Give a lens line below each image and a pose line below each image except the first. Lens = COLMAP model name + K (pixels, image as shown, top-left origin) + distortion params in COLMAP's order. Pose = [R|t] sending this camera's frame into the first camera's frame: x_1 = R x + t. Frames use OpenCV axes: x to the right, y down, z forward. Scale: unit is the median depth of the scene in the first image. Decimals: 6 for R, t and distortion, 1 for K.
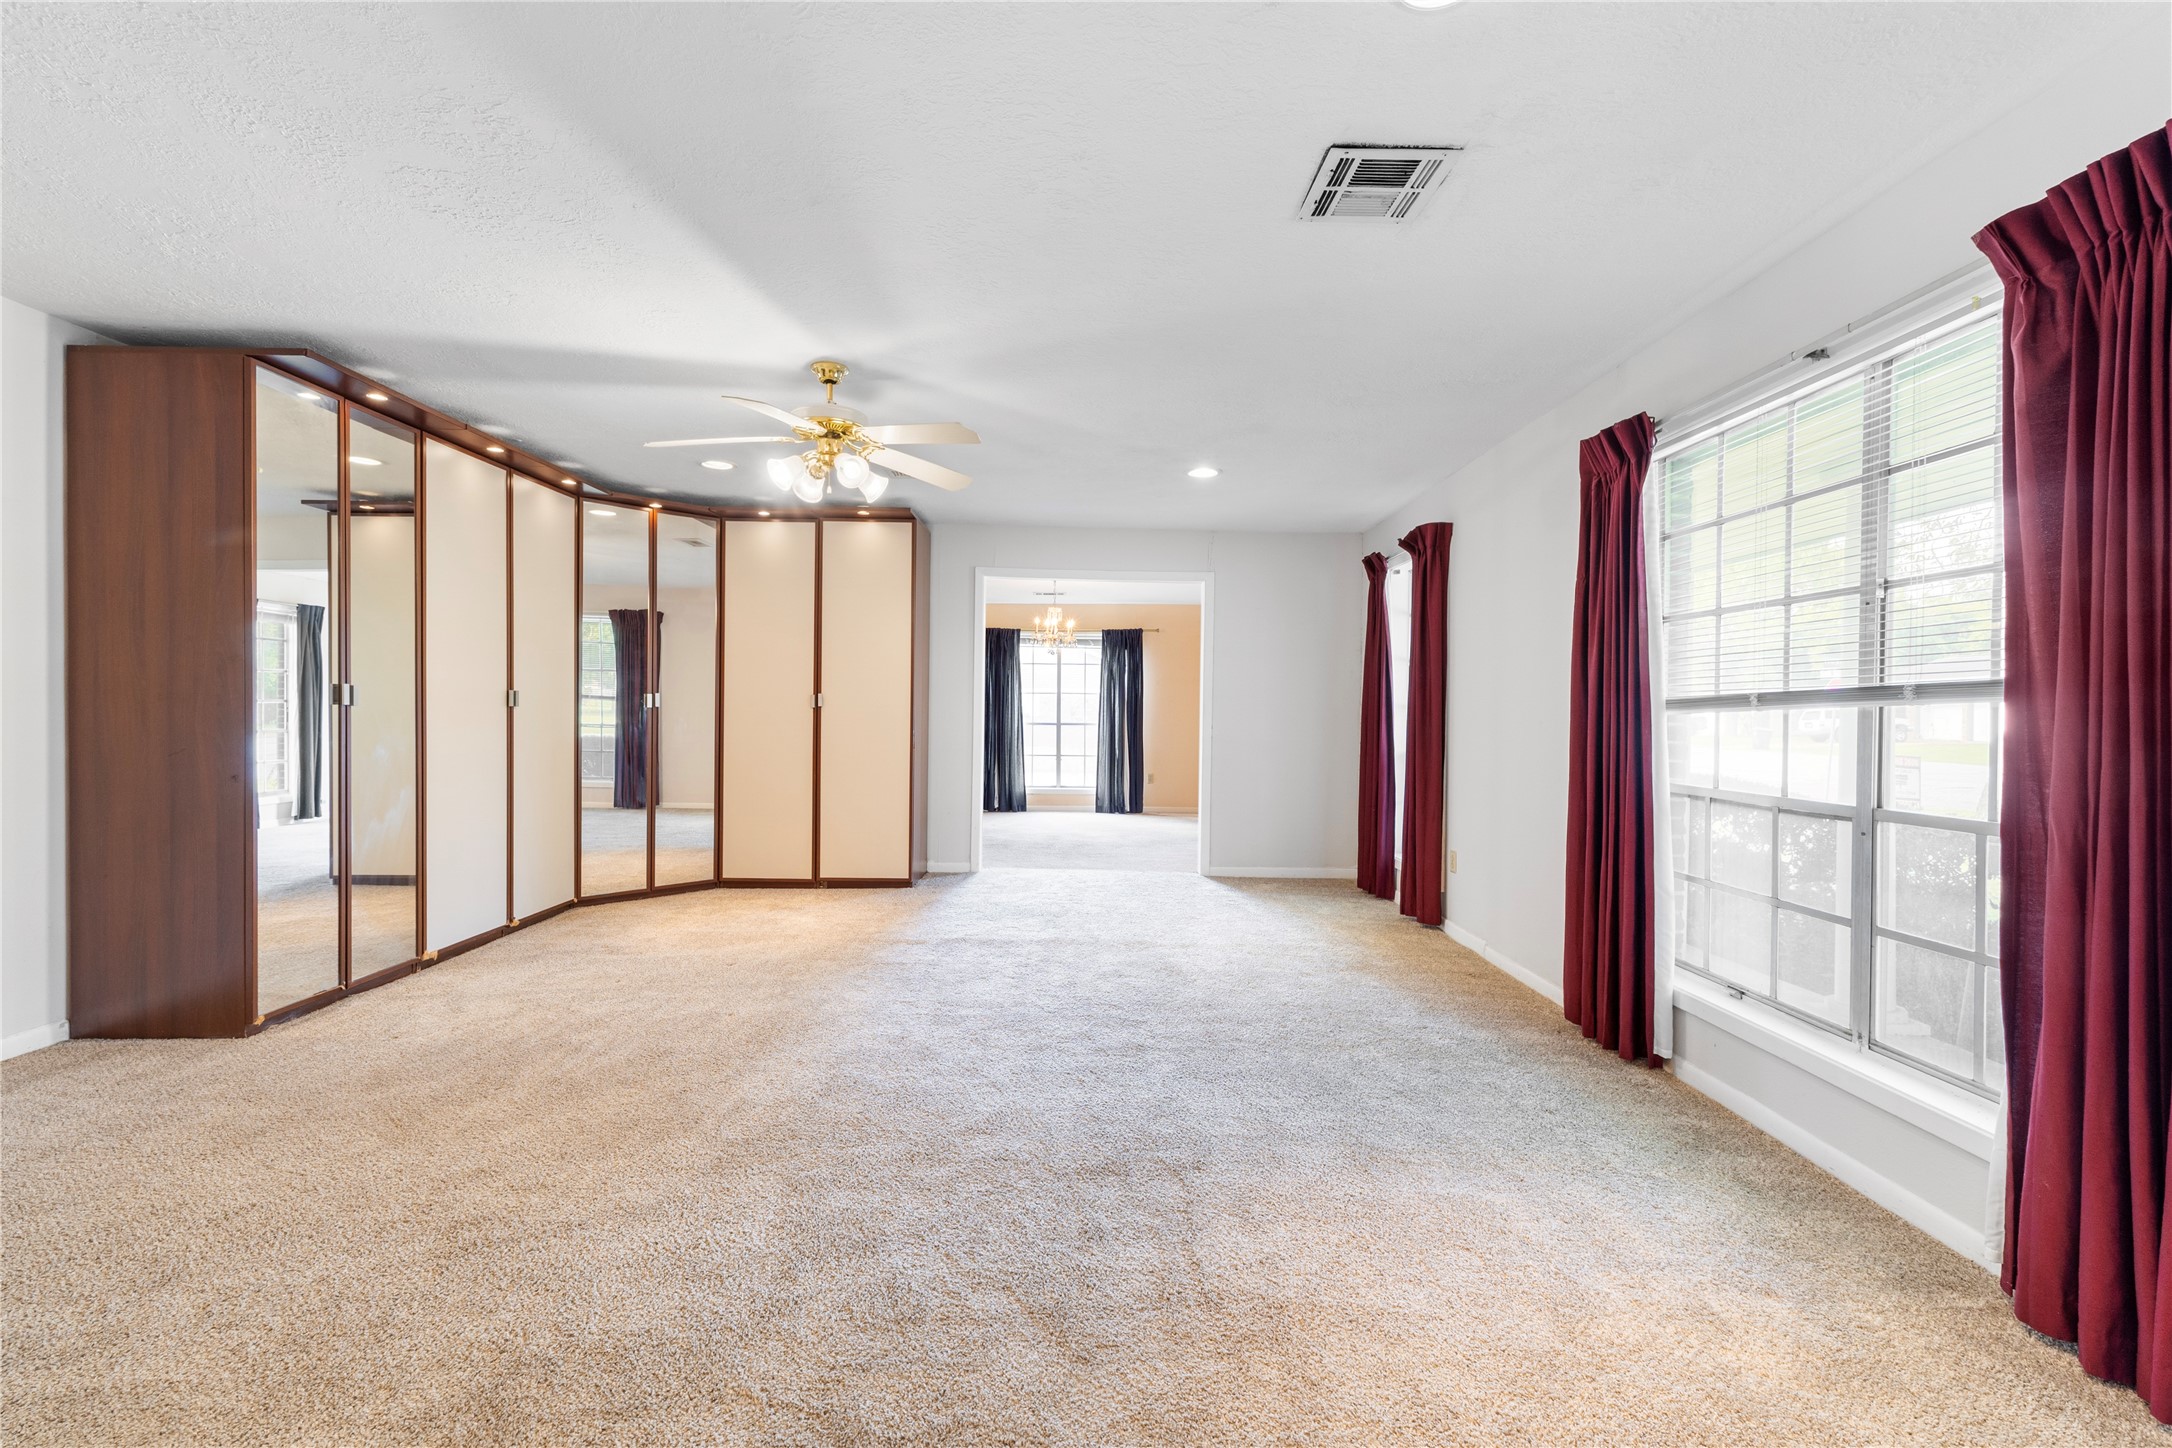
lens RADIAL K [[925.2, 0, 1079.1], [0, 925.2, 713.9], [0, 0, 1]] dist [0.003517, 0.001595]
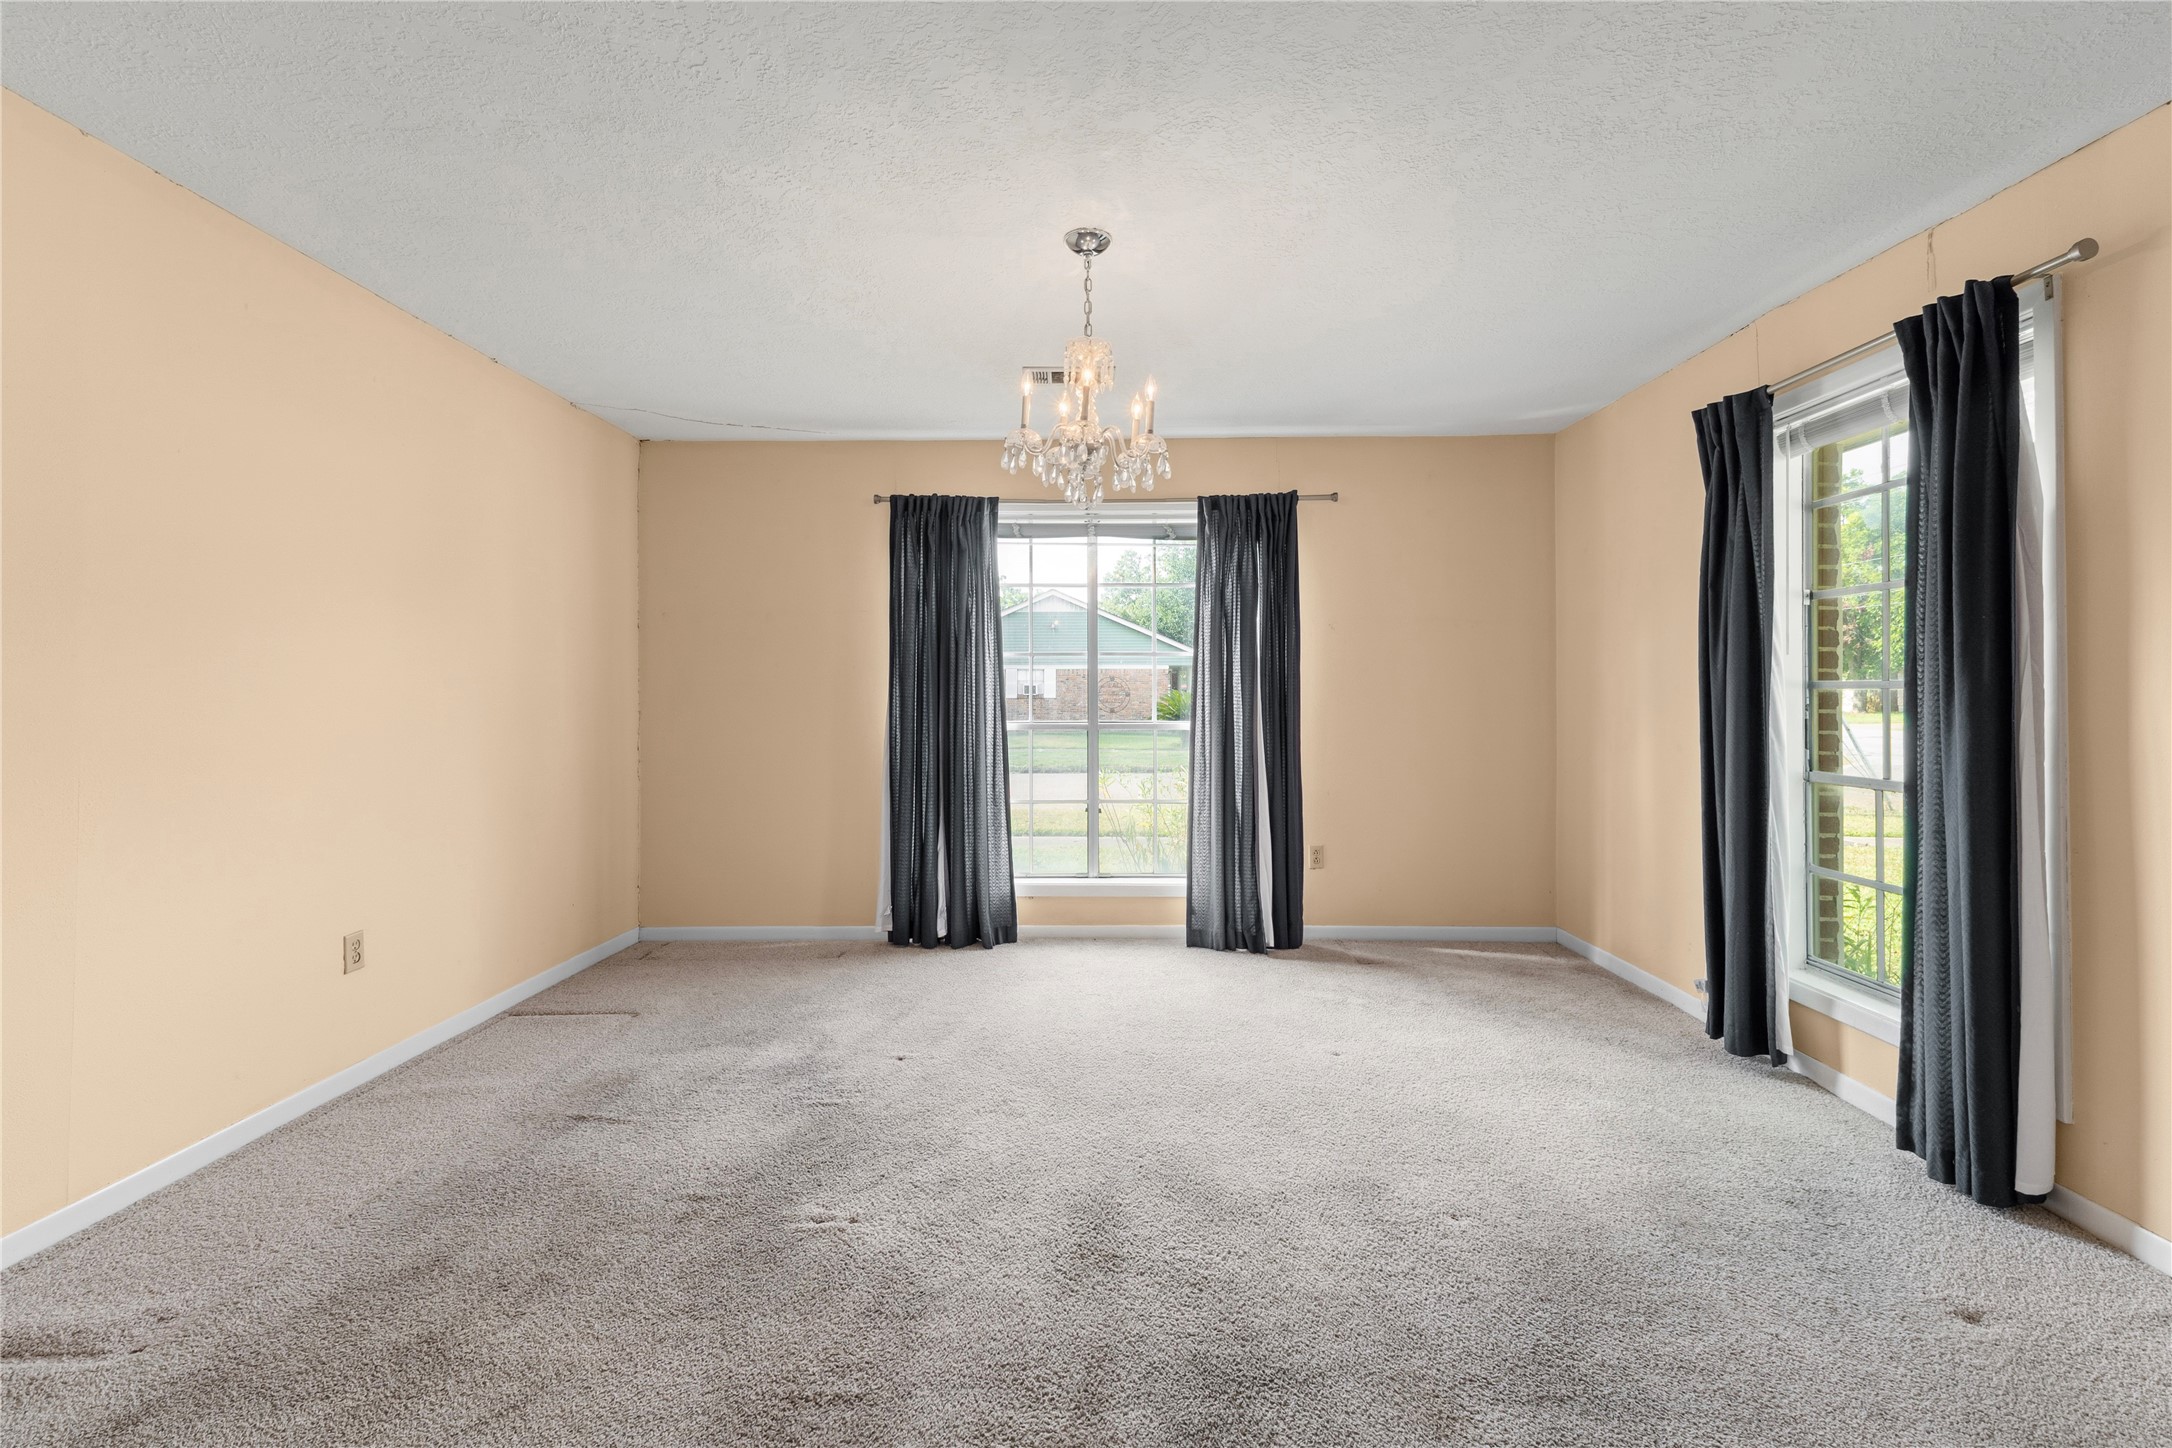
lens RADIAL K [[925.2, 0, 1093.8], [0, 925.2, 711.3], [0, 0, 1]] dist [0.003517, 0.001595]
pose [[0.995283, -0.014047, -0.095994, 0.017361], [0.013798, 0.999900, -0.003249, 0.004713], [0.096030, 0.001909, 0.995377, 0.596146]]
